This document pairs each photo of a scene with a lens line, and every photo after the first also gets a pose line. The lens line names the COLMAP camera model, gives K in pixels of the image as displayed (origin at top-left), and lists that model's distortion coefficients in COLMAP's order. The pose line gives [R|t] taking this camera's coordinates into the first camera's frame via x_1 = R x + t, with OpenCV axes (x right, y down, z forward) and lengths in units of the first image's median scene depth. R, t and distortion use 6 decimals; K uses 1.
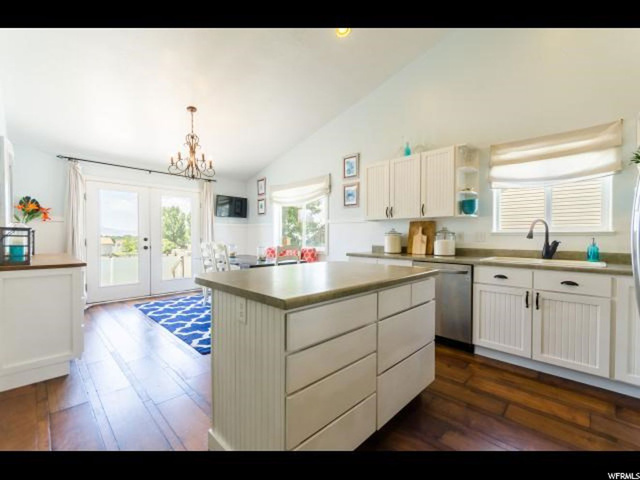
lens RADIAL K [[280.7, 0, 319.5], [0, 280.7, 237.9], [0, 0, 1]] dist [0.004425, 0.000584]
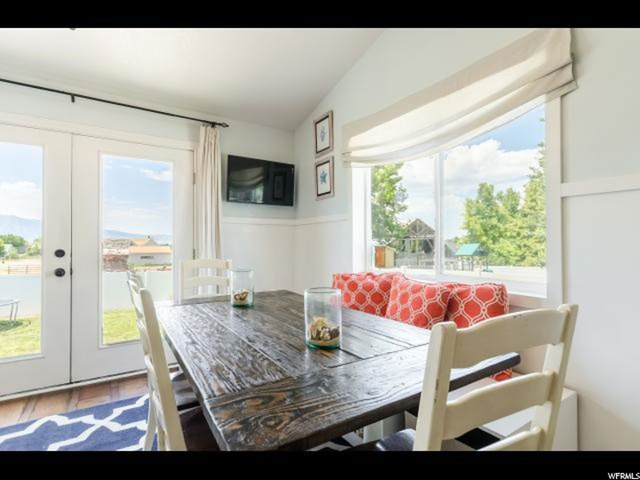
lens RADIAL K [[326.6, 0, 319.2], [0, 326.6, 240.5], [0, 0, 1]] dist [0.001919, 0.000108]
pose [[0.975147, -0.005904, -0.221478, -0.101549], [0.002521, 0.999876, -0.015553, -0.004626], [0.221543, 0.014608, 0.975041, 0.504995]]
